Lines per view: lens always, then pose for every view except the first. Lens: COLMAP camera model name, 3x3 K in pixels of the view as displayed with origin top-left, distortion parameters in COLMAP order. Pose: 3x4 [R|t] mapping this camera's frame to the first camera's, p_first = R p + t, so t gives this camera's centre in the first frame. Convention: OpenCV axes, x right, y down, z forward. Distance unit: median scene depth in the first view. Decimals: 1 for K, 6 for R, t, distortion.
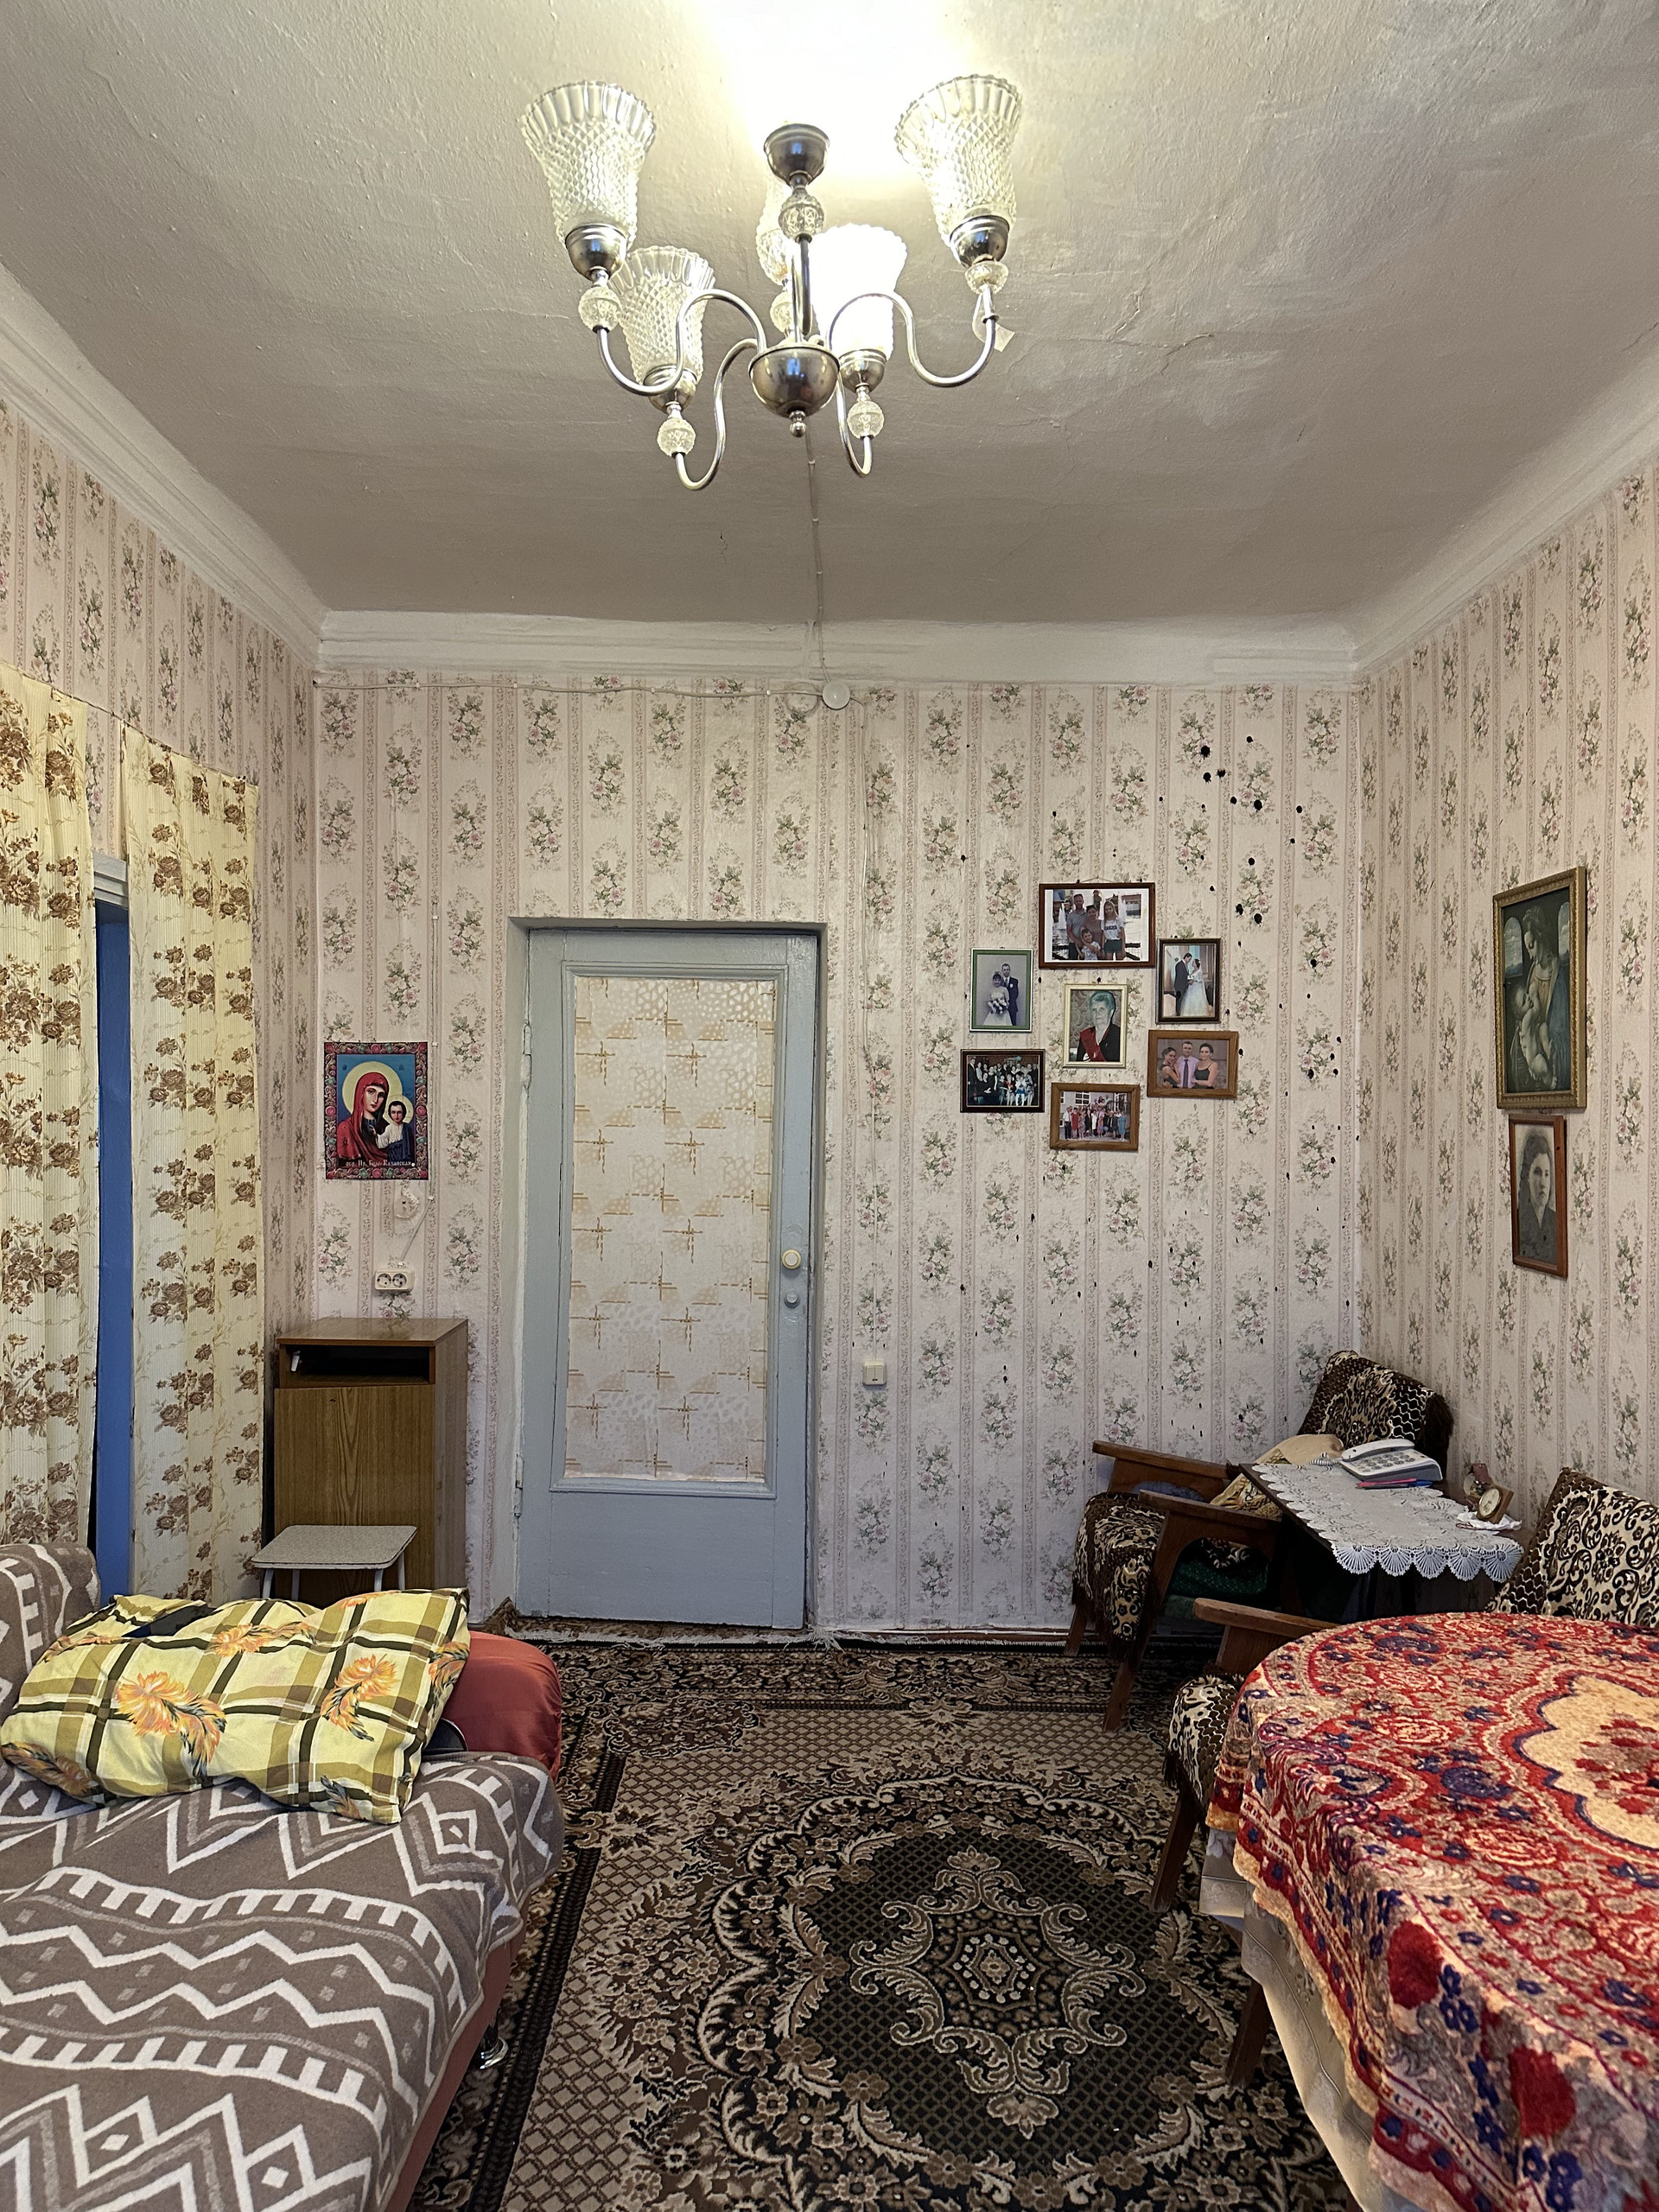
lens RADIAL K [[1543.0, 0, 827.2], [0, 1543.0, 1108.8], [0, 0, 1]] dist [0.122607, -0.196546]
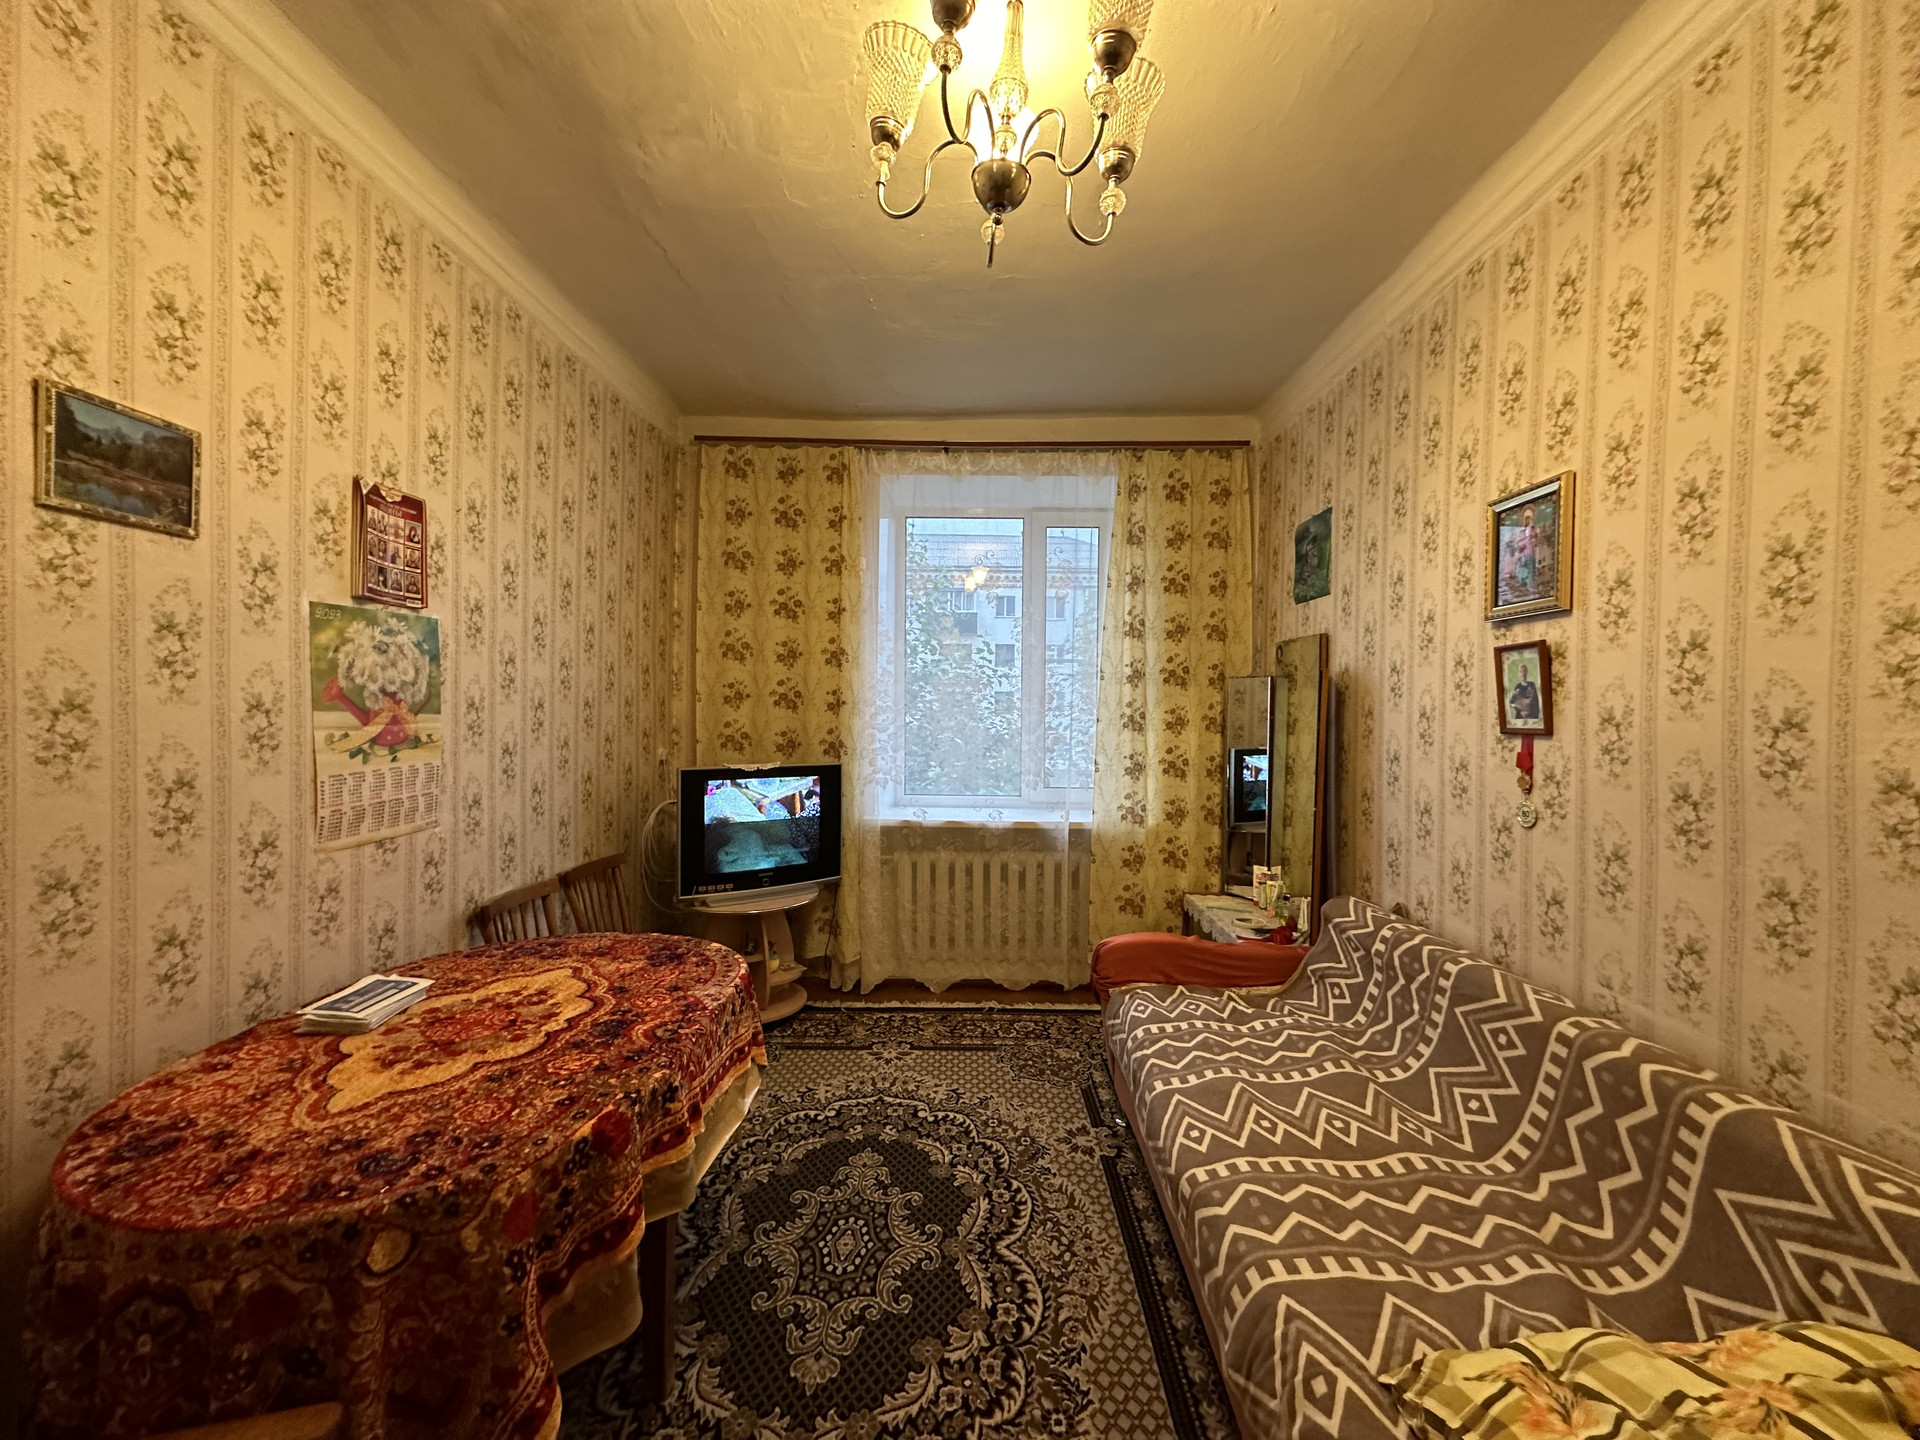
lens RADIAL K [[764.5, 0, 957.8], [0, 764.5, 722.1], [0, 0, 1]] dist [-0.001108, 0.000211]
pose [[-0.999386, -0.025717, 0.023814, -0.007524], [-0.025141, 0.999392, 0.024171, 0.038960], [-0.024421, 0.023557, -0.999424, 1.785531]]
